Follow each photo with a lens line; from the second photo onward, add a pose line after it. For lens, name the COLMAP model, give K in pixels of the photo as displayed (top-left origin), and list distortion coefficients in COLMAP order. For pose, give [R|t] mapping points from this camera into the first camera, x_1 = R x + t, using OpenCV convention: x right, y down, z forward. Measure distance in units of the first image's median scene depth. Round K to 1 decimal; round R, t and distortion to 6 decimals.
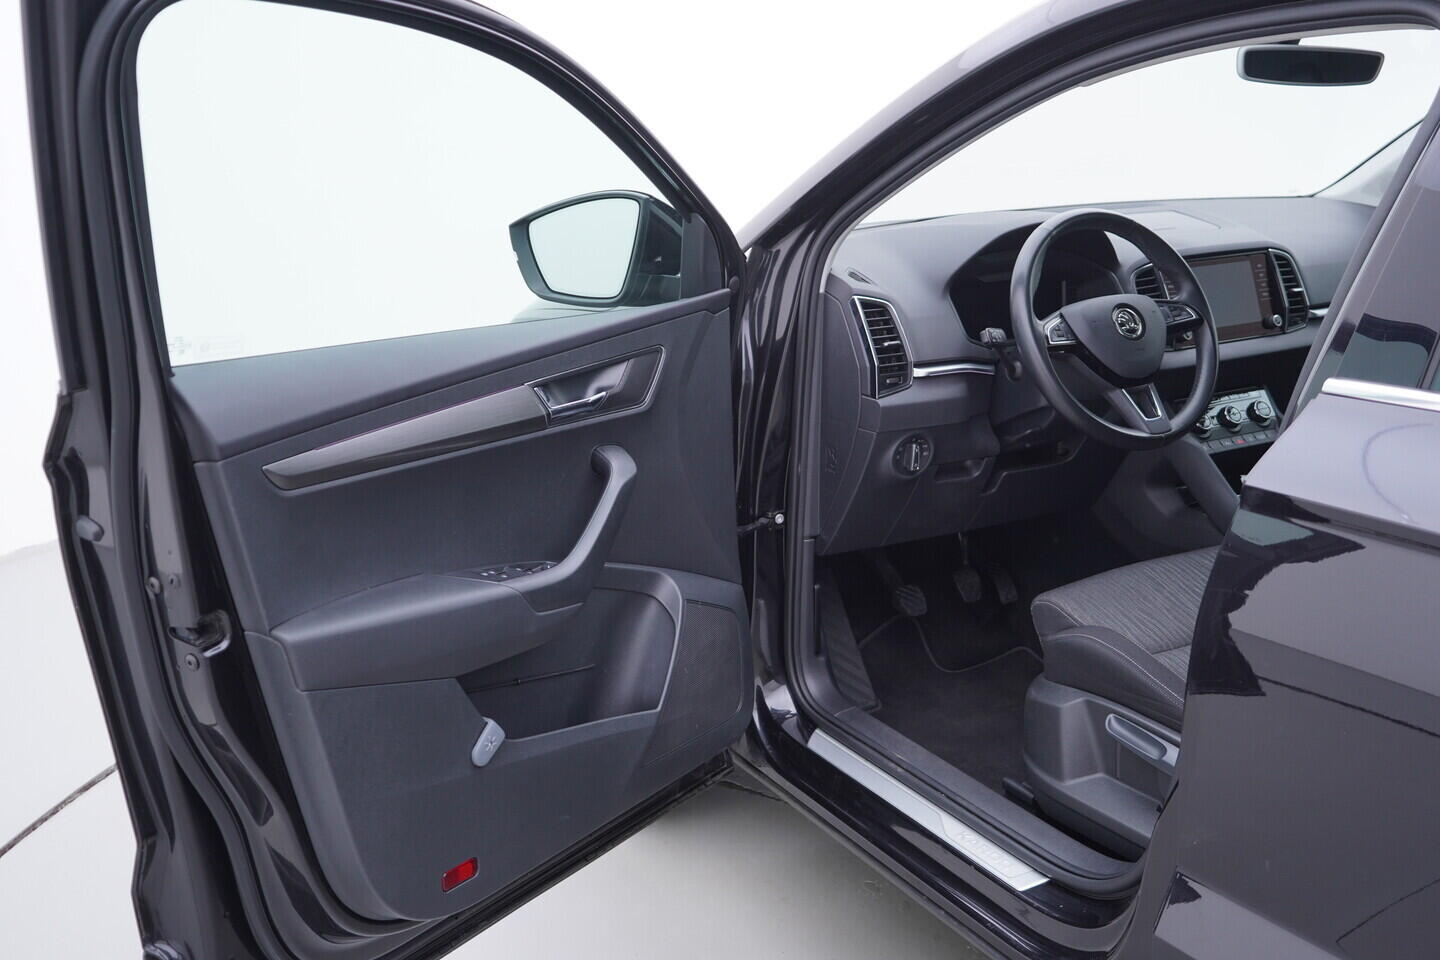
lens RADIAL K [[1510.3, 0, 717.4], [0, 1510.3, 449.3], [0, 0, 1]] dist [-0.002779, -0.007049]
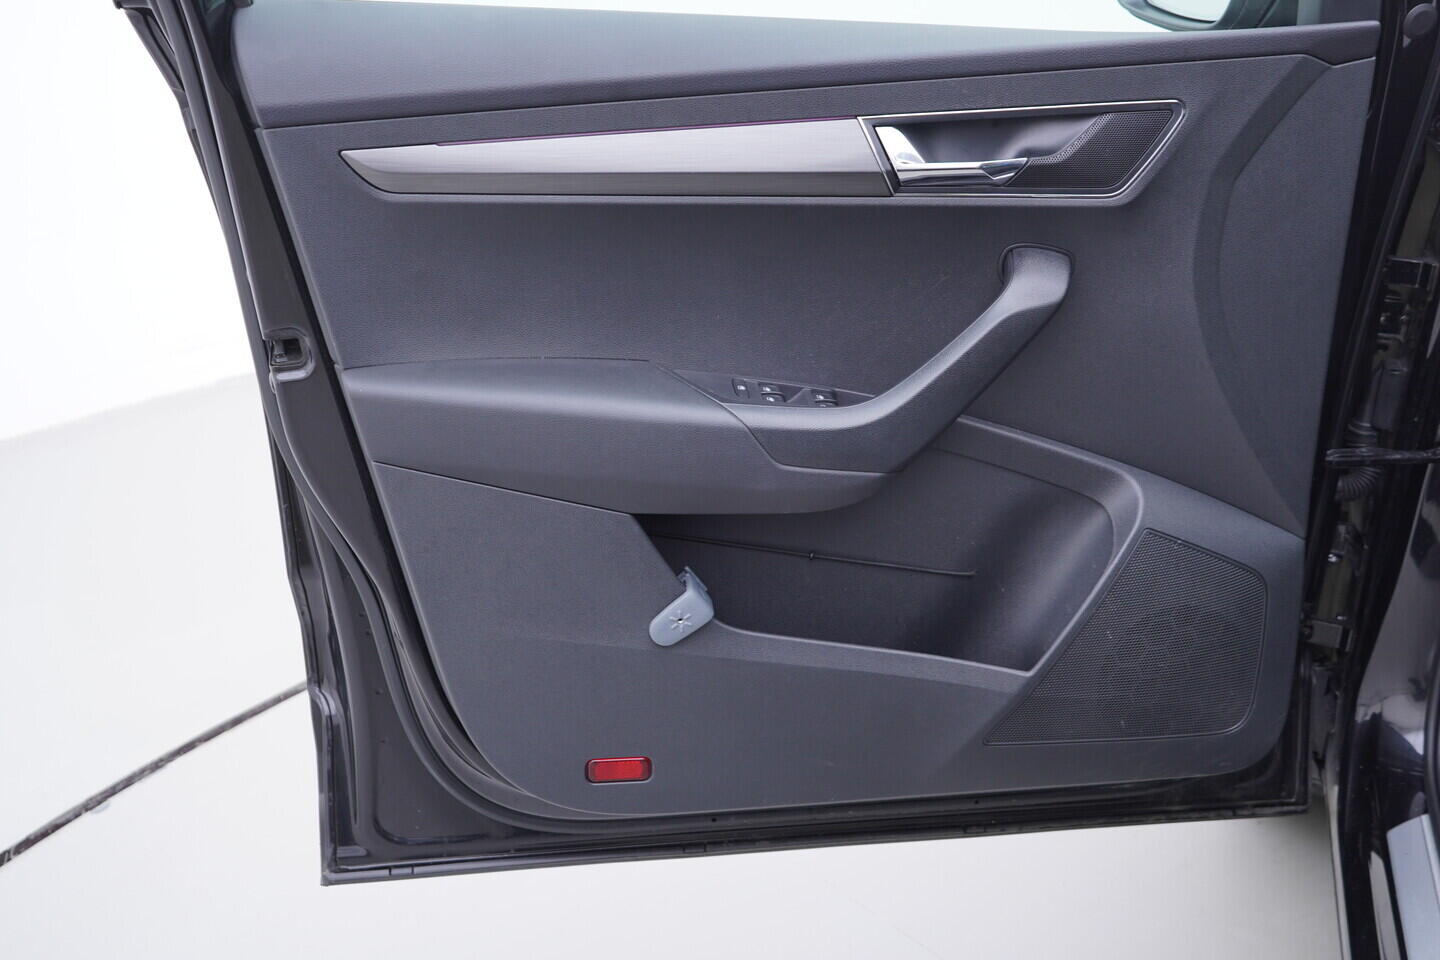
lens RADIAL K [[1510.3, 0, 717.4], [0, 1510.3, 449.3], [0, 0, 1]] dist [-0.002779, -0.007049]
pose [[0.678357, 0.299593, -0.670877, 0.281301], [-0.190988, 0.953603, 0.232732, -0.043499], [0.709475, -0.029746, 0.704103, 0.475754]]
